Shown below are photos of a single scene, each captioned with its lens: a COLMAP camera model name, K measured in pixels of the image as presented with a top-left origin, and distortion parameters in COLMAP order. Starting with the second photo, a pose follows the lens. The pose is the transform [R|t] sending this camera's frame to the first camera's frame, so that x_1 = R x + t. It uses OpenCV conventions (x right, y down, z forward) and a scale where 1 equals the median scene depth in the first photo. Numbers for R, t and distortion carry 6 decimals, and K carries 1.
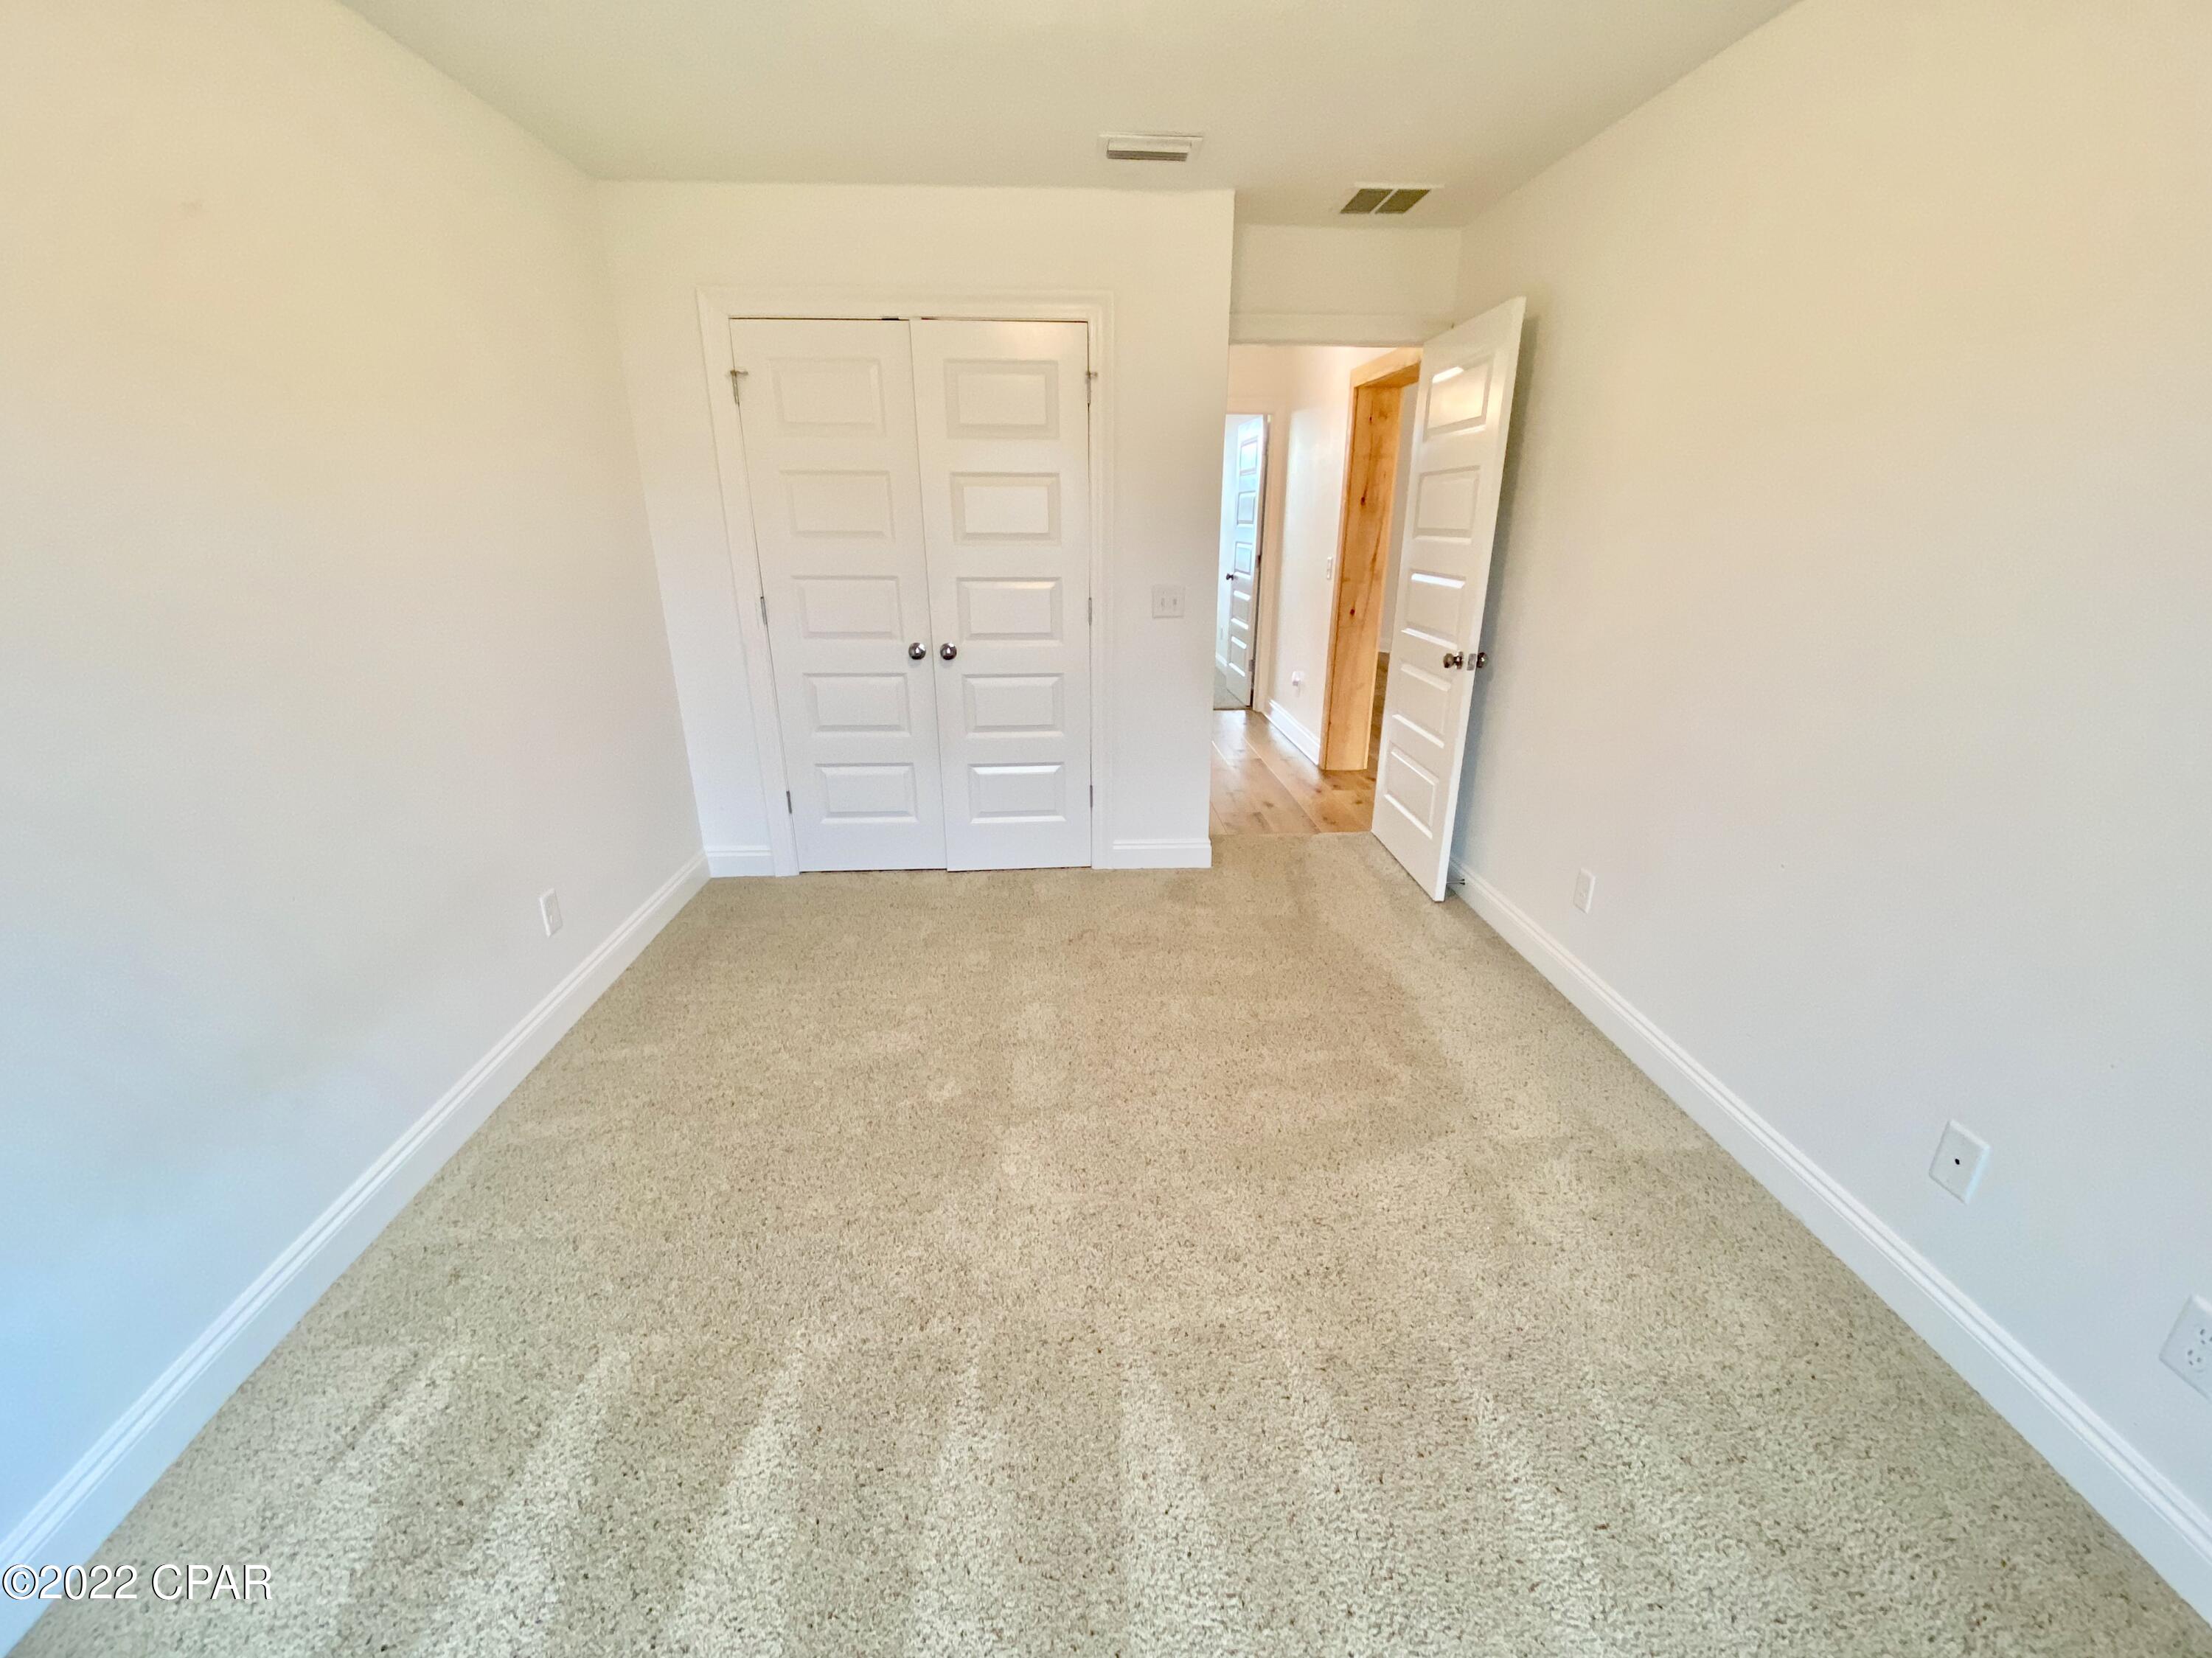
lens RADIAL K [[868.1, 0, 1101.8], [0, 868.1, 844.6], [0, 0, 1]] dist [0.000250, -0.000254]
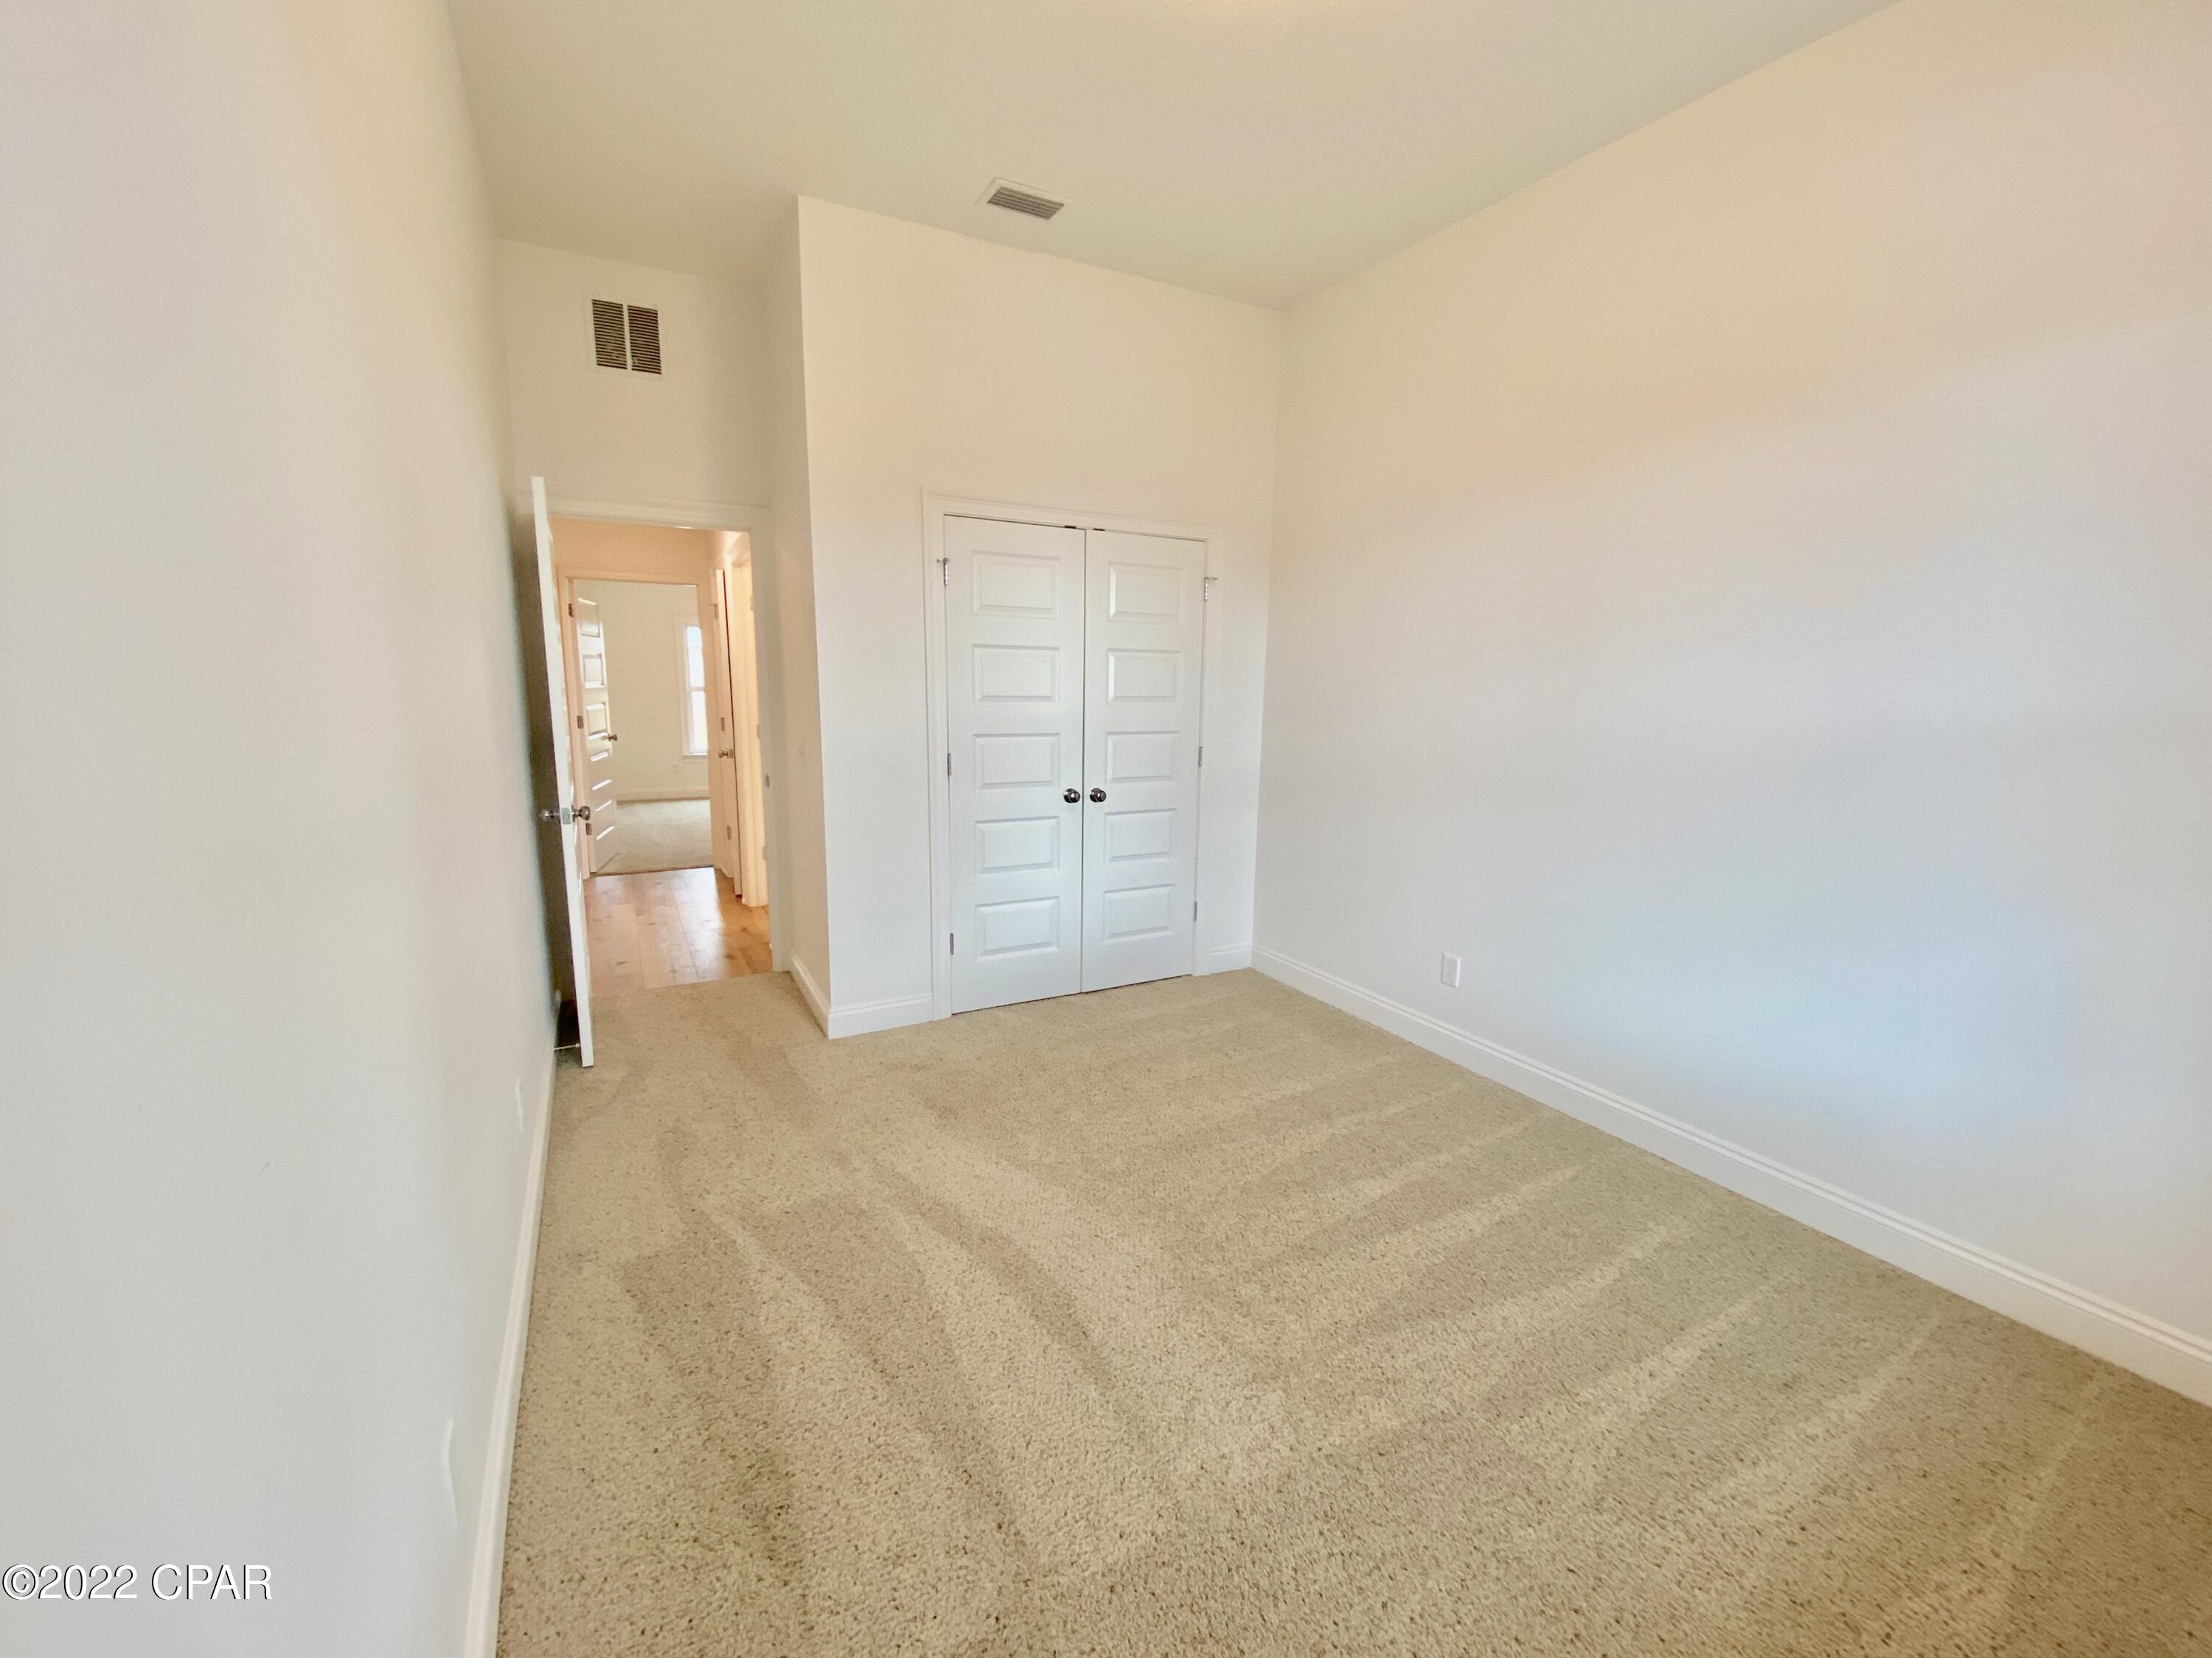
lens RADIAL K [[872.5, 0, 1106.0], [0, 872.5, 829.0], [0, 0, 1]] dist [0.000318, -0.000054]
pose [[0.928106, -0.043968, 0.369710, -0.591329], [0.114069, 0.978829, -0.169947, 0.016833], [-0.354411, 0.199902, 0.913473, -0.037293]]
